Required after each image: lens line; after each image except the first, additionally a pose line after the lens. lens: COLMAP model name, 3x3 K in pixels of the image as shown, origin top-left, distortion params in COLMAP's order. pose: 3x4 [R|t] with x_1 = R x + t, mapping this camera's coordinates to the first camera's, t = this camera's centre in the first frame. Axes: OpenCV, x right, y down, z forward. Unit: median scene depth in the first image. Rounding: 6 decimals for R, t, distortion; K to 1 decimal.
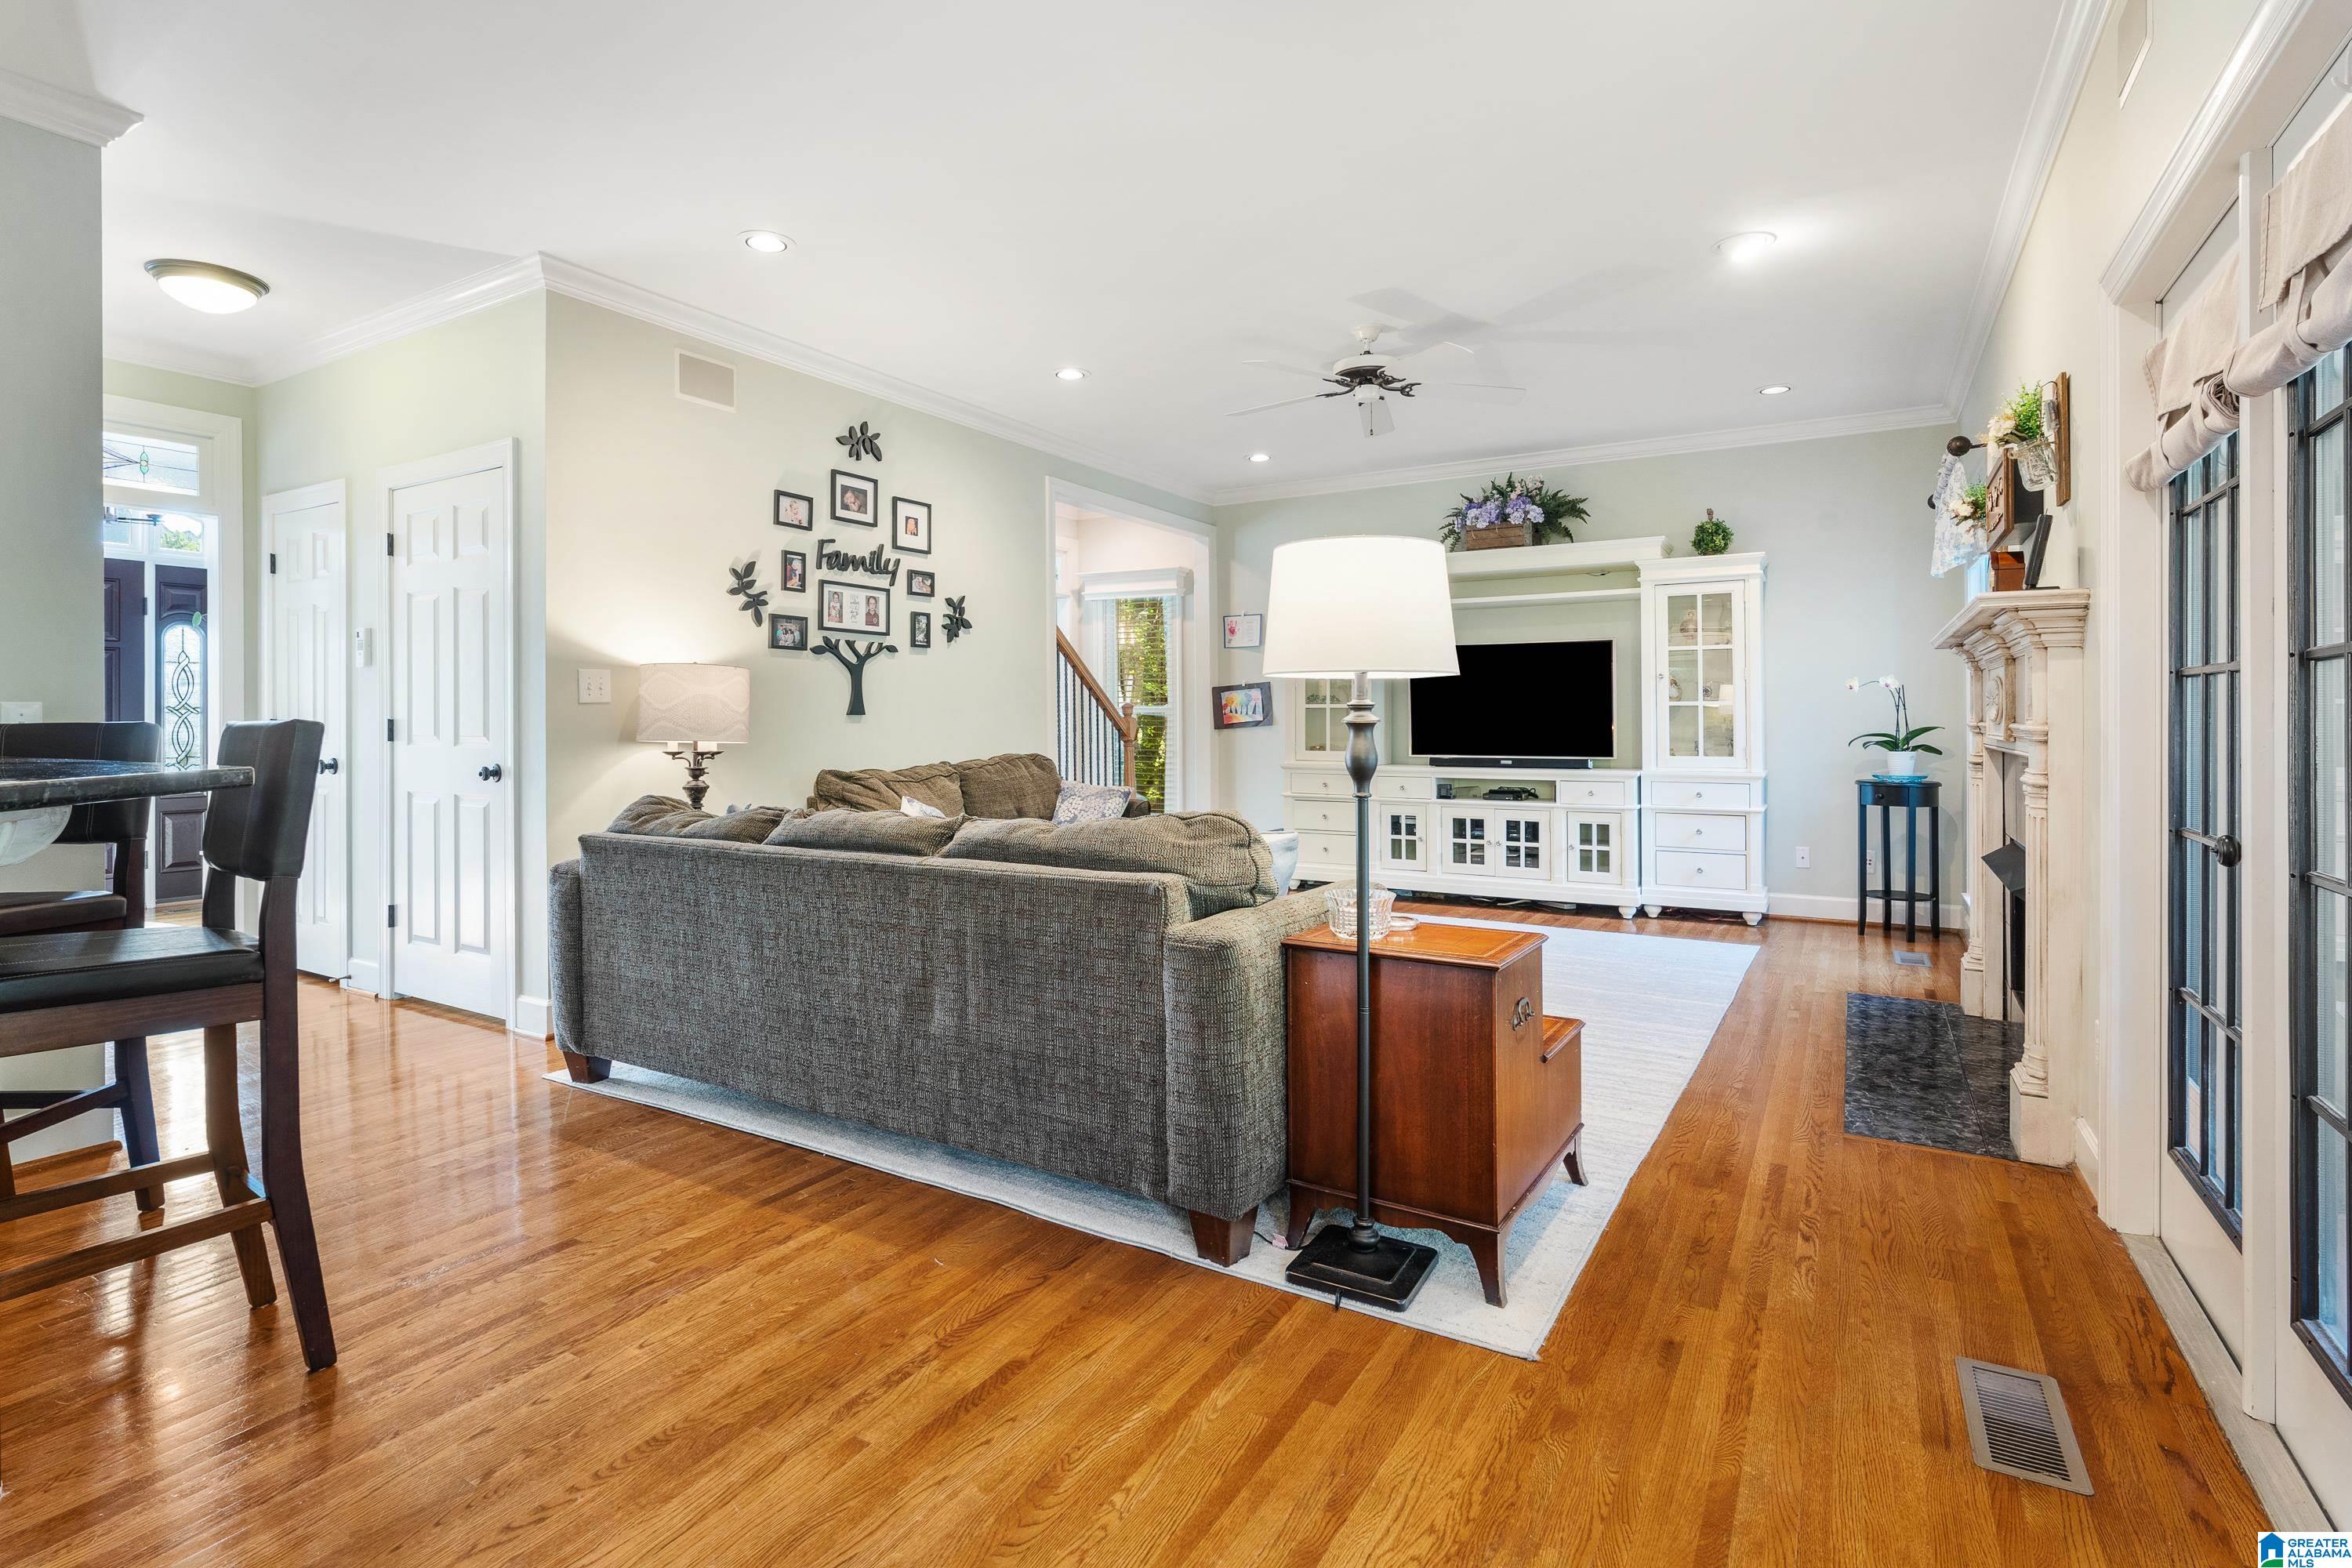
lens RADIAL K [[1132.6, 0, 1122.8], [0, 1132.6, 698.2], [0, 0, 1]] dist [-0.012494, 0.001737]
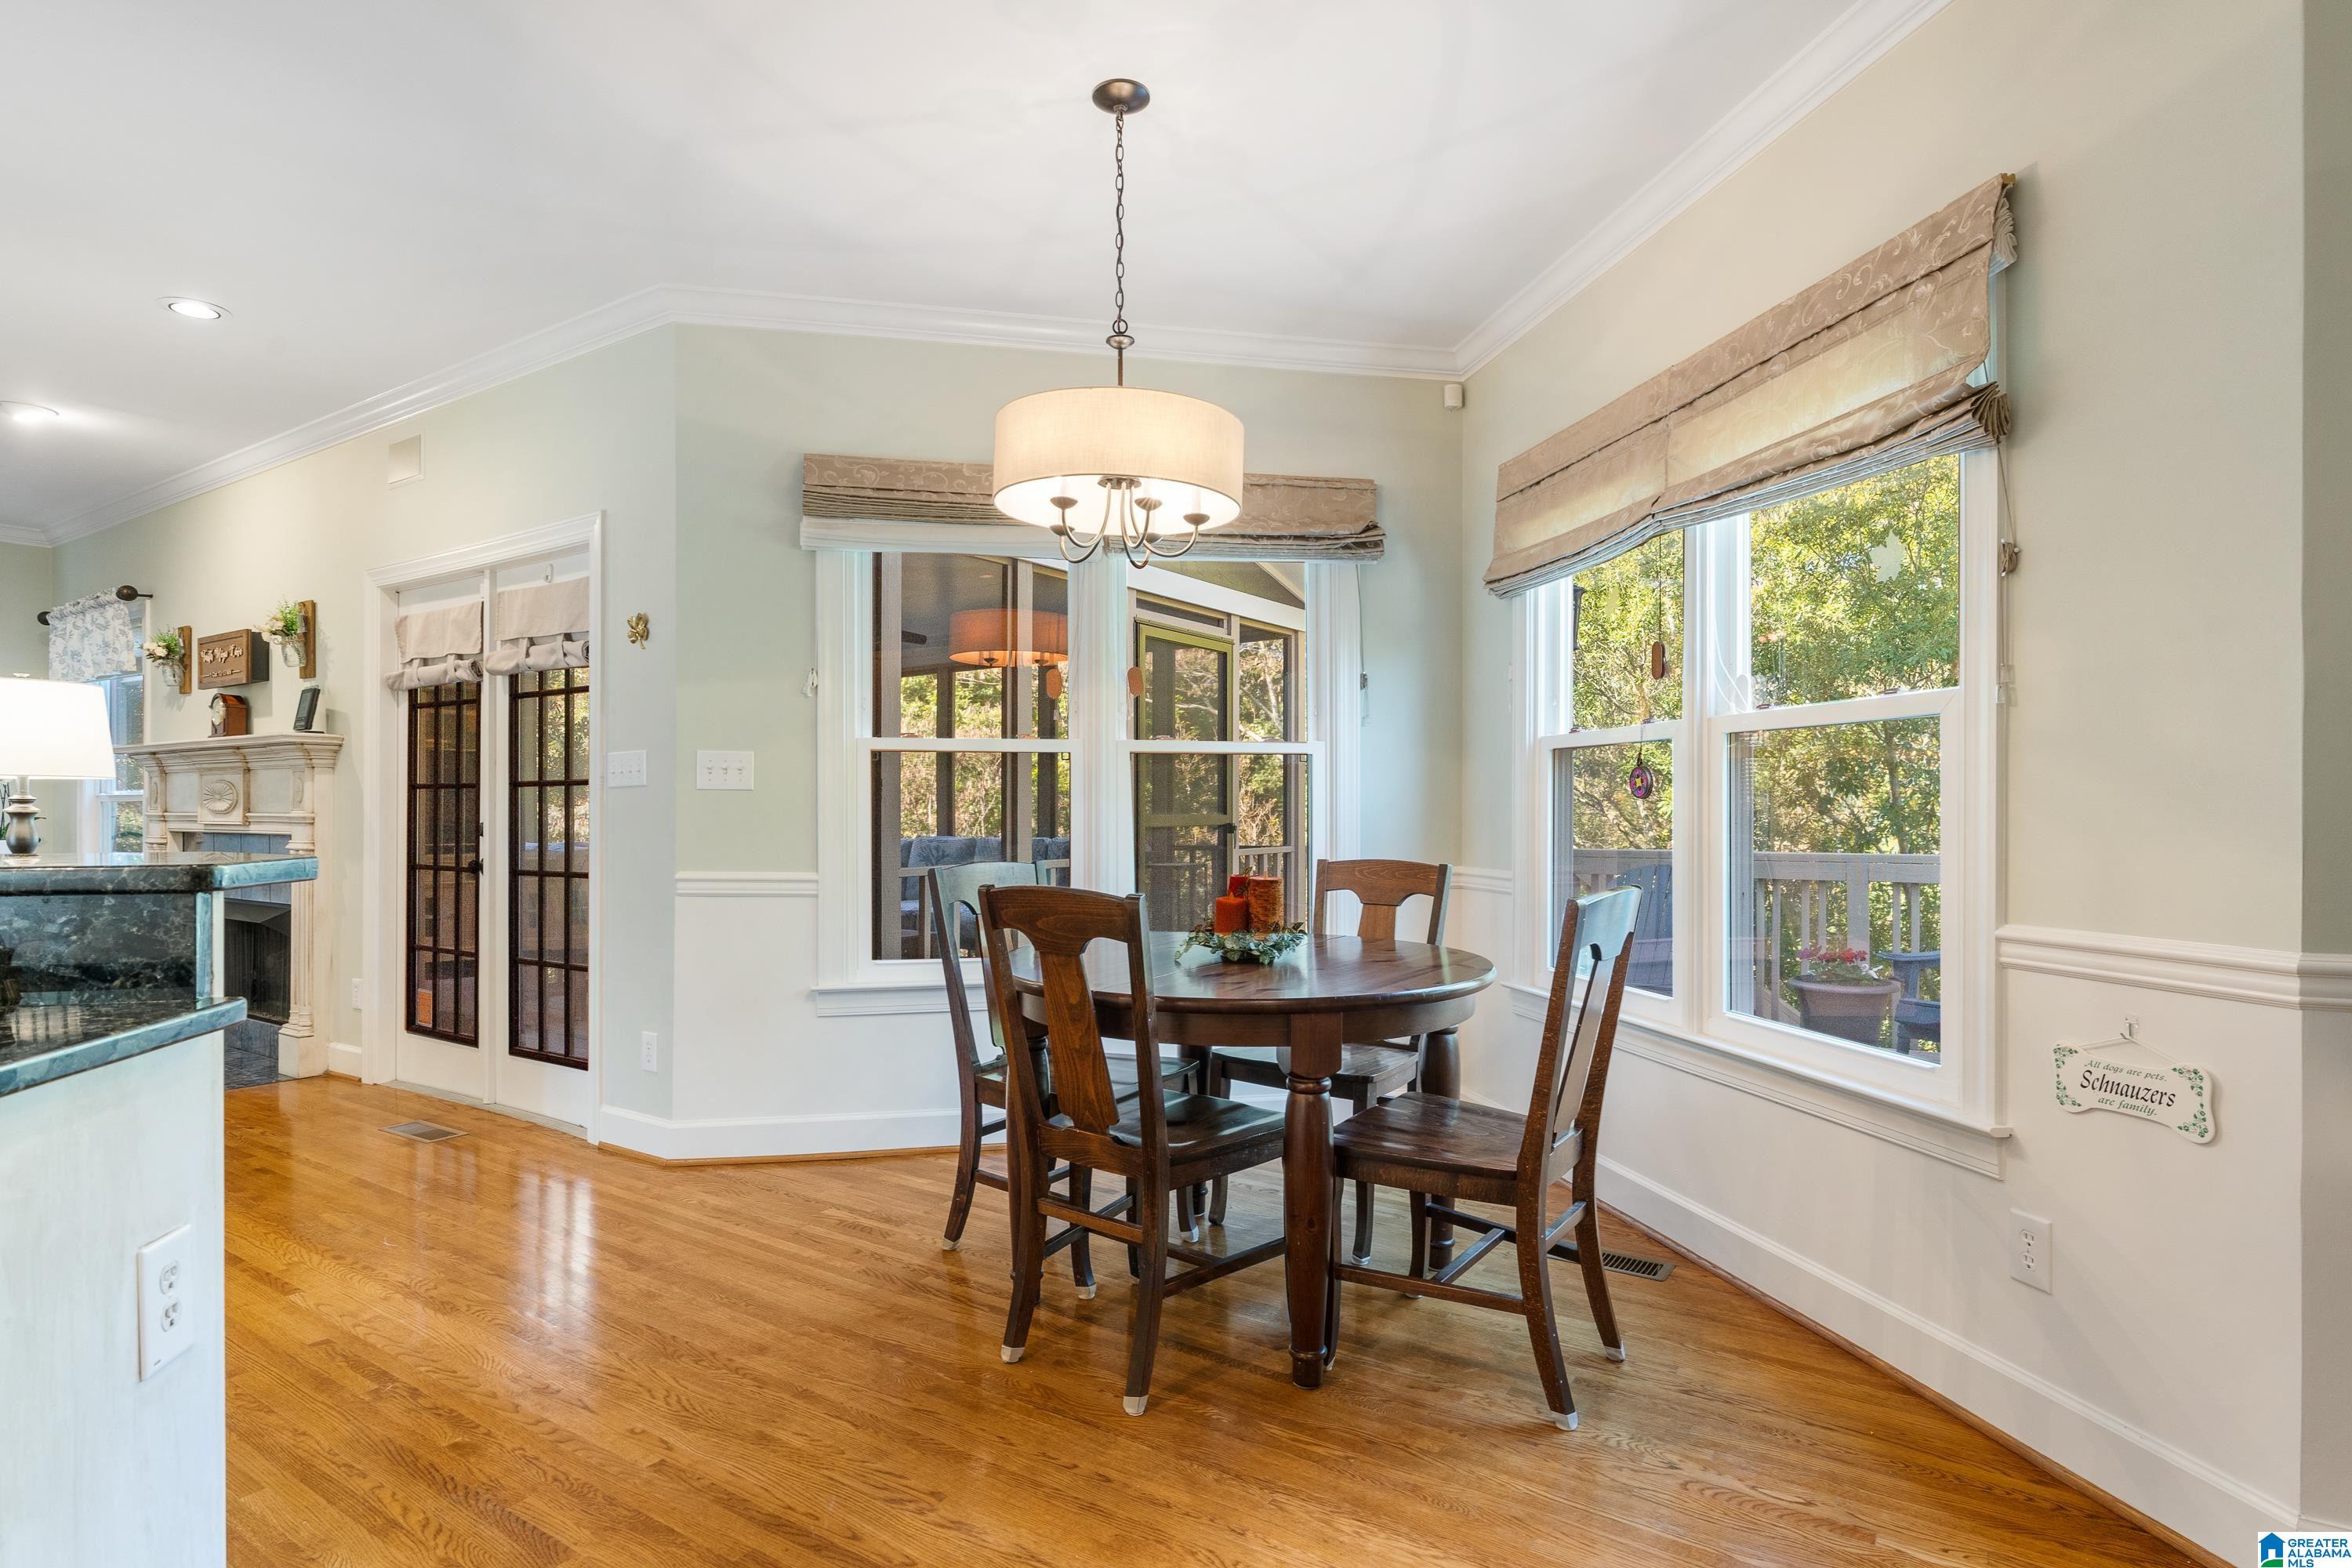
lens RADIAL K [[1220.1, 0, 1156.8], [0, 1220.1, 804.1], [0, 0, 1]] dist [0.000256, -0.001866]
pose [[0.018960, 0.002587, 0.999817, -0.442328], [-0.015352, 0.999880, -0.002296, -0.001993], [-0.999702, -0.015305, 0.018998, -0.133687]]
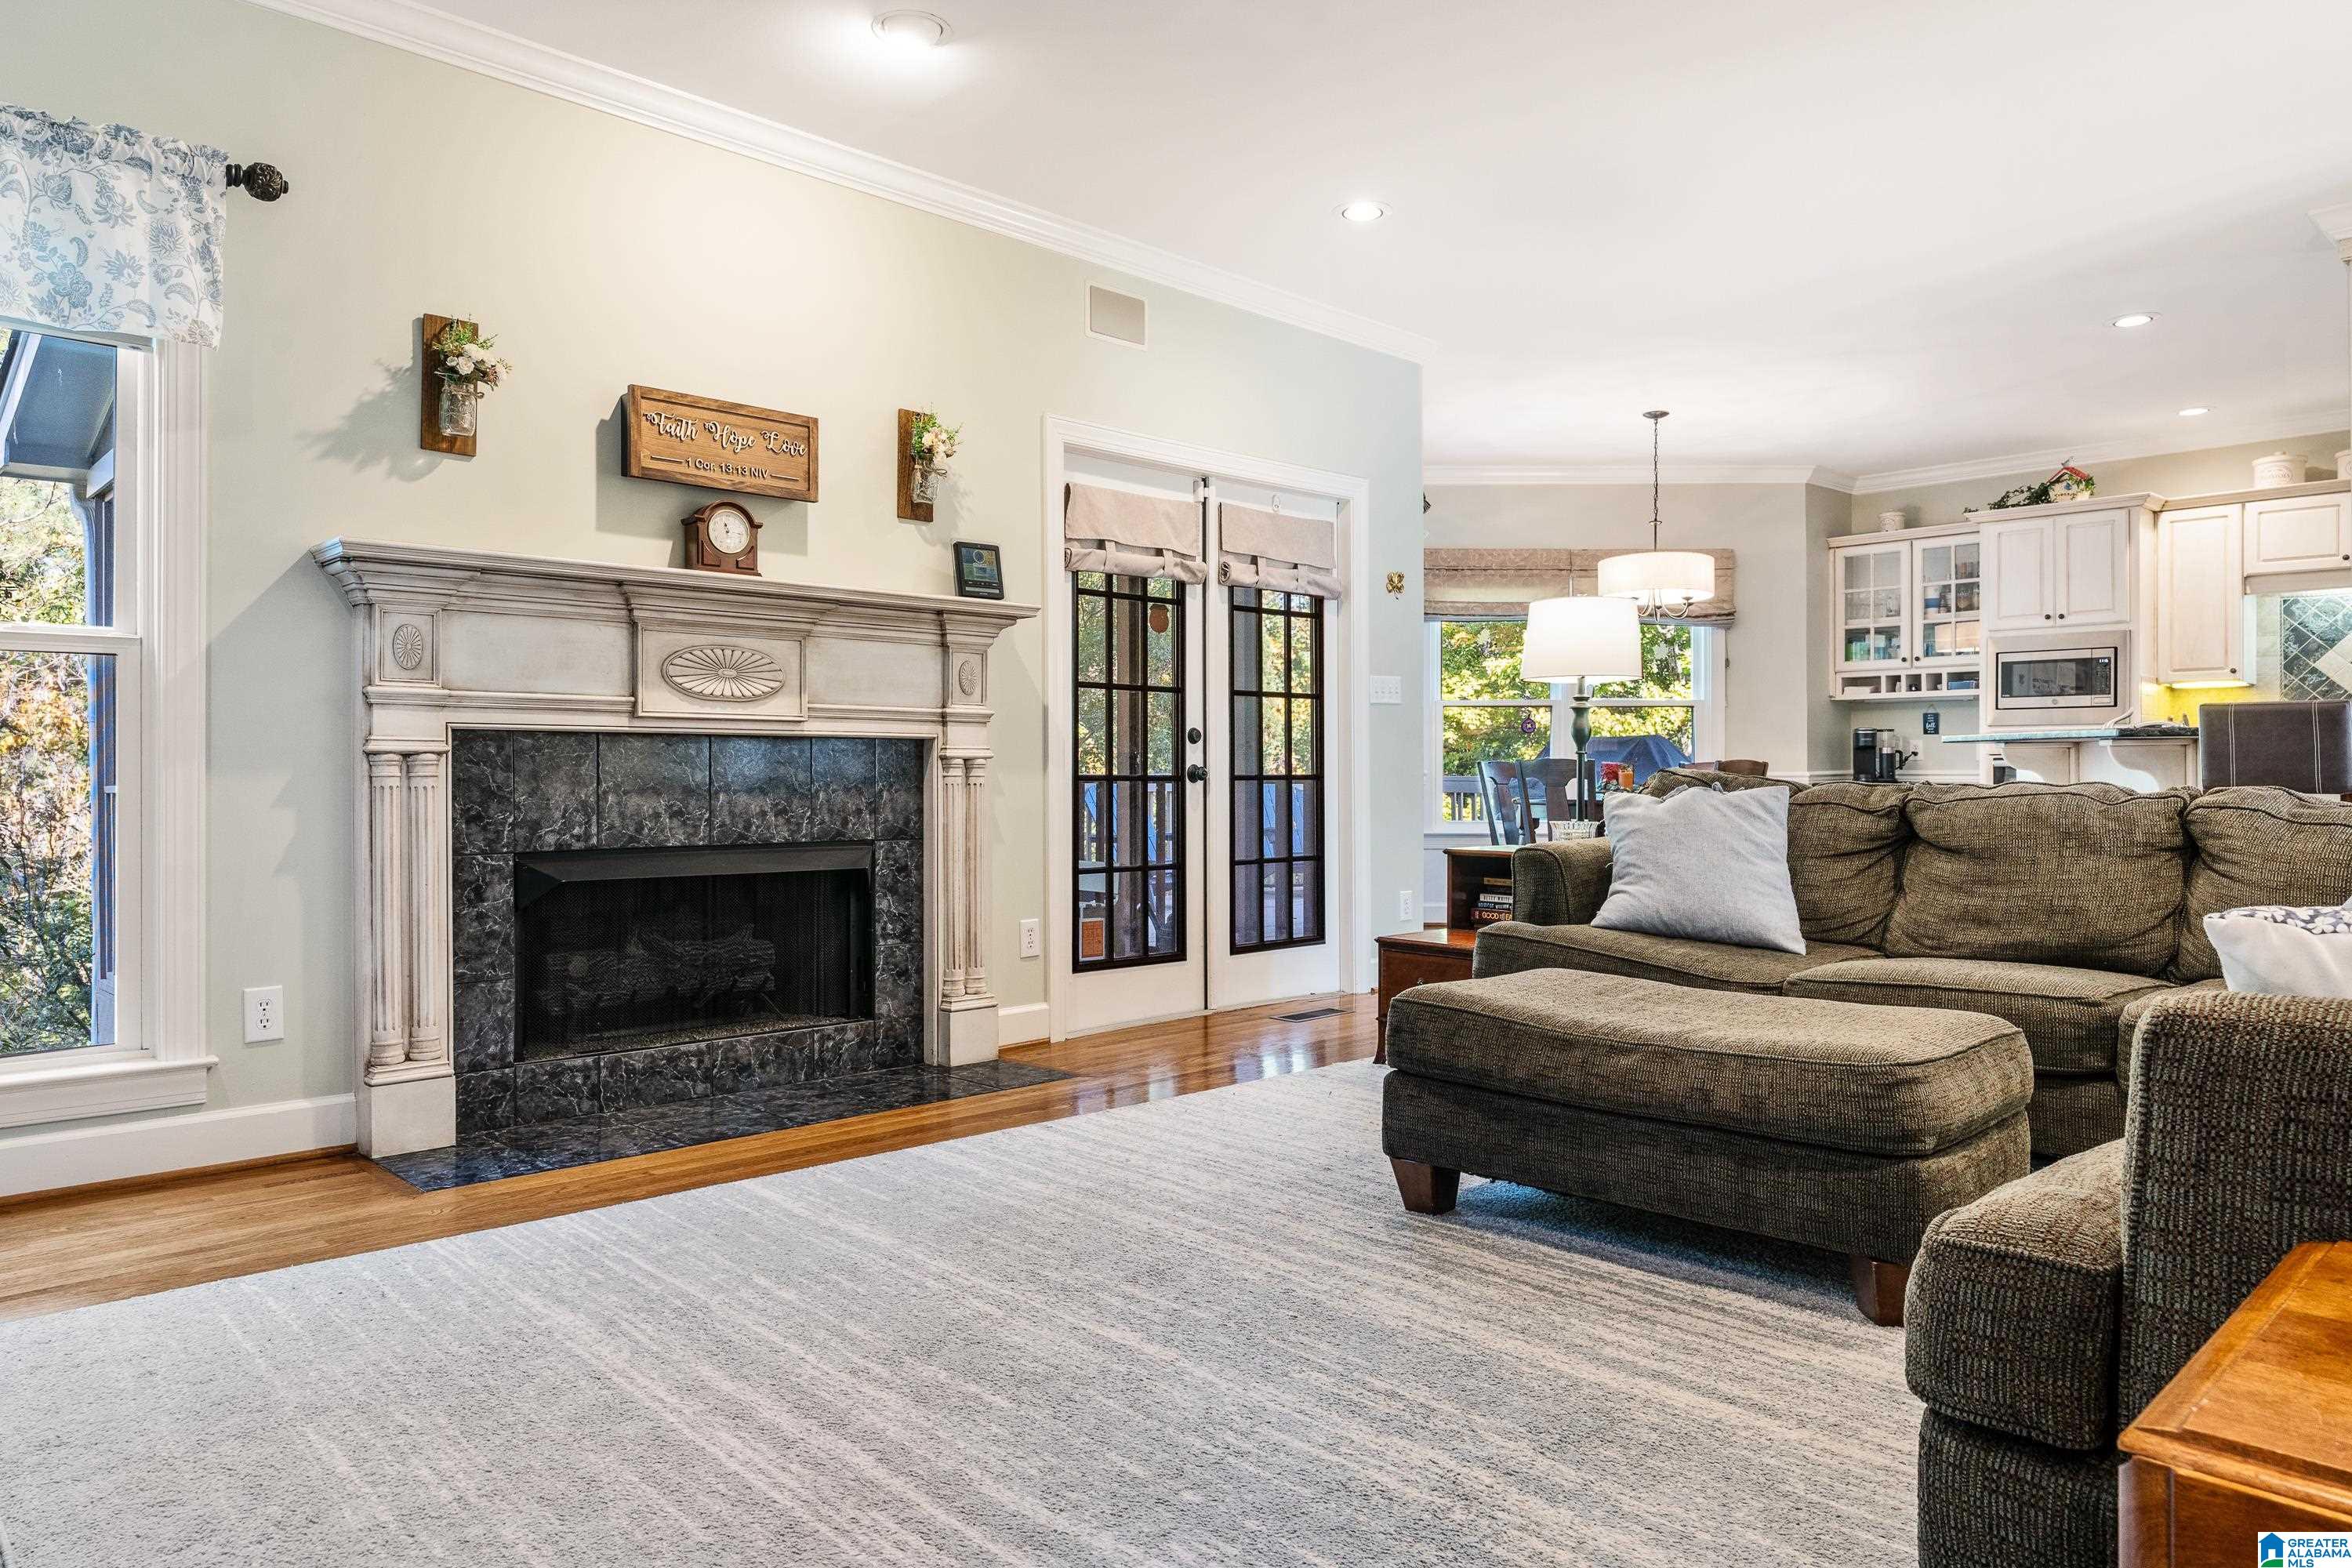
lens RADIAL K [[1551.4, 0, 1144.5], [0, 1551.4, 779.8], [0, 0, 1]] dist [-0.004428, 0.002756]
pose [[-0.972317, 0.001363, 0.233661, 0.108435], [-0.002009, 0.999897, -0.014191, 0.057765], [-0.233656, -0.014268, -0.972215, 1.205443]]
